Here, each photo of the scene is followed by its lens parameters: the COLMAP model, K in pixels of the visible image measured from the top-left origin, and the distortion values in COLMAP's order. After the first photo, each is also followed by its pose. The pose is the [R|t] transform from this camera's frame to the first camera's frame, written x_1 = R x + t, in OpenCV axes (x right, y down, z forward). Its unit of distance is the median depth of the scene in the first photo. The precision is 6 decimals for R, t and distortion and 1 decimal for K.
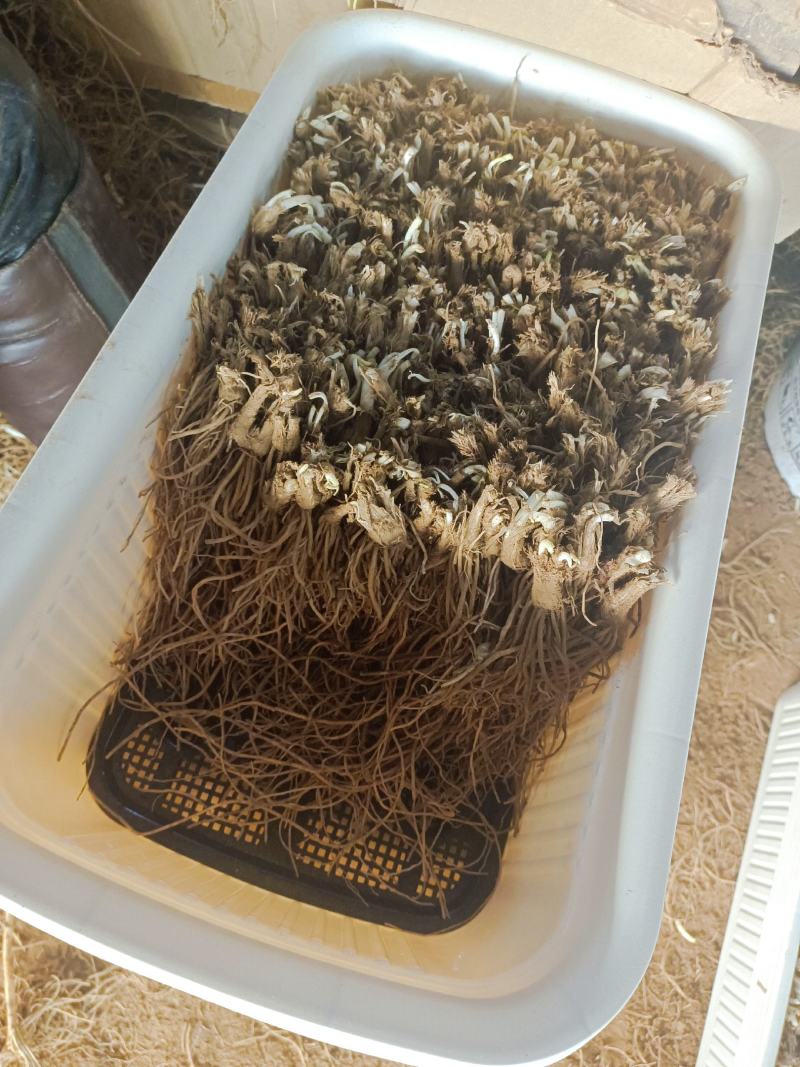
lens RADIAL K [[807.1, 0, 400.0], [0, 807.1, 533.5], [0, 0, 1]] dist [0.092375, -0.130410]
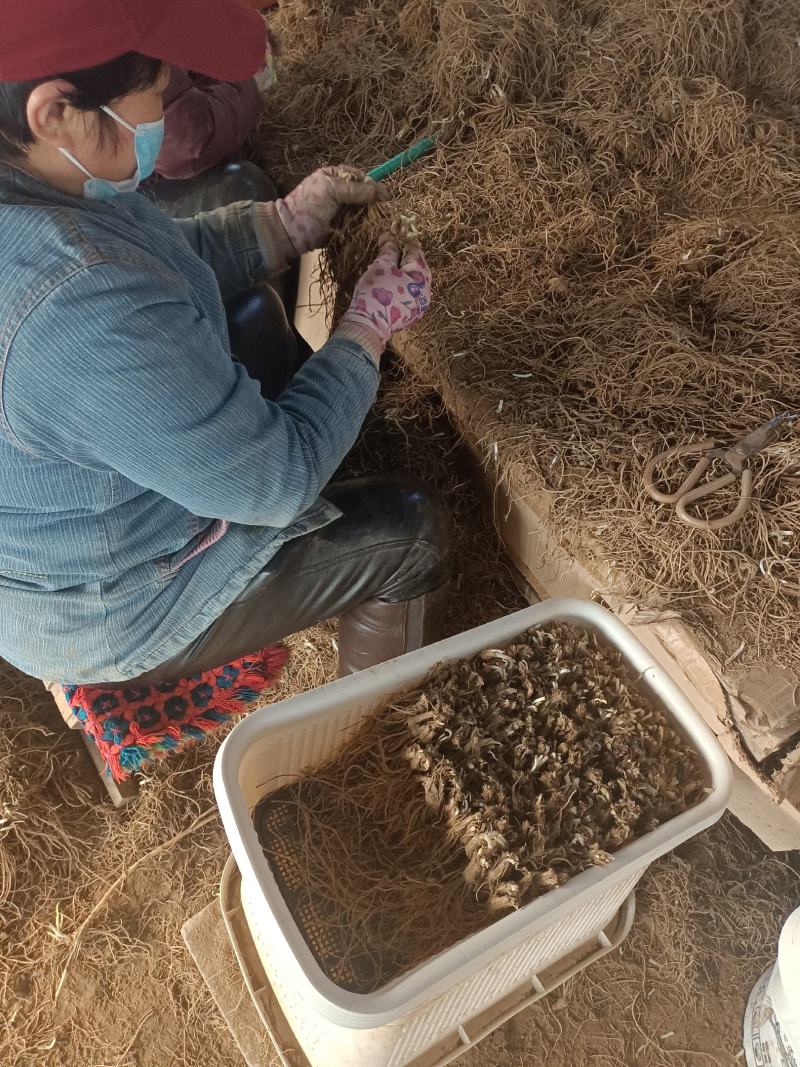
lens RADIAL K [[807.1, 0, 400.0], [0, 807.1, 533.5], [0, 0, 1]] dist [0.092375, -0.130410]
pose [[0.744391, 0.537557, -0.396123, 0.356941], [-0.649166, 0.721548, -0.240734, 0.057199], [0.156414, 0.436350, 0.886078, -1.132248]]
